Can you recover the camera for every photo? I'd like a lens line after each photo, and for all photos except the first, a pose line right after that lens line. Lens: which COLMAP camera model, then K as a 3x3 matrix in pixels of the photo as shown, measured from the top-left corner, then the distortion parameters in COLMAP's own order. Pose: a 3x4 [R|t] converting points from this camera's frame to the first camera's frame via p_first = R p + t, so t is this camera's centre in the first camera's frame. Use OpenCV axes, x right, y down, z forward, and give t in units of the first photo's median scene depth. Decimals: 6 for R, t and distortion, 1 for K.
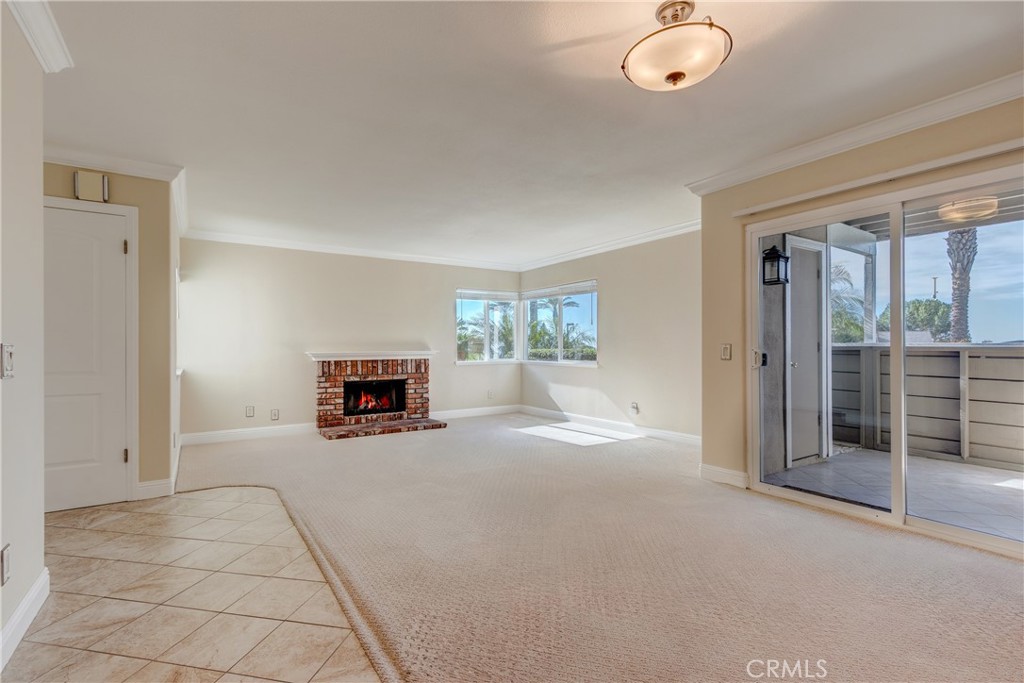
lens RADIAL K [[469.6, 0, 502.1], [0, 469.6, 344.1], [0, 0, 1]] dist [-0.001581, -0.000055]
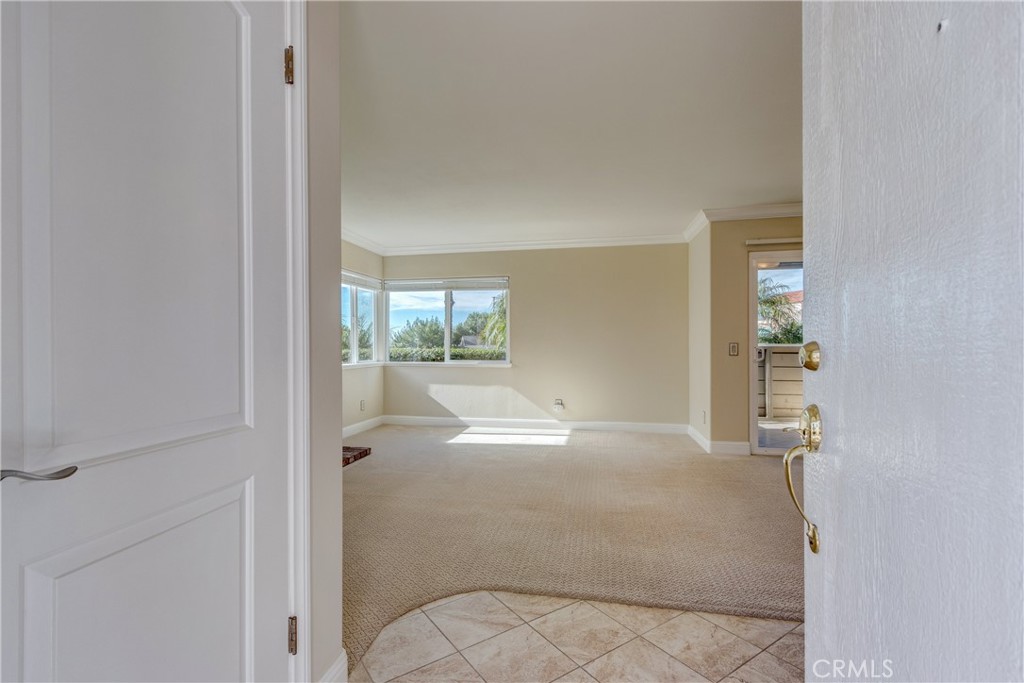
lens RADIAL K [[469.6, 0, 505.9], [0, 469.6, 342.2], [0, 0, 1]] dist [-0.001581, -0.000055]
pose [[0.703518, 0.004200, 0.710665, -0.485644], [-0.002844, 0.999991, -0.003094, 0.001565], [-0.710671, 0.000155, 0.703524, 0.312929]]
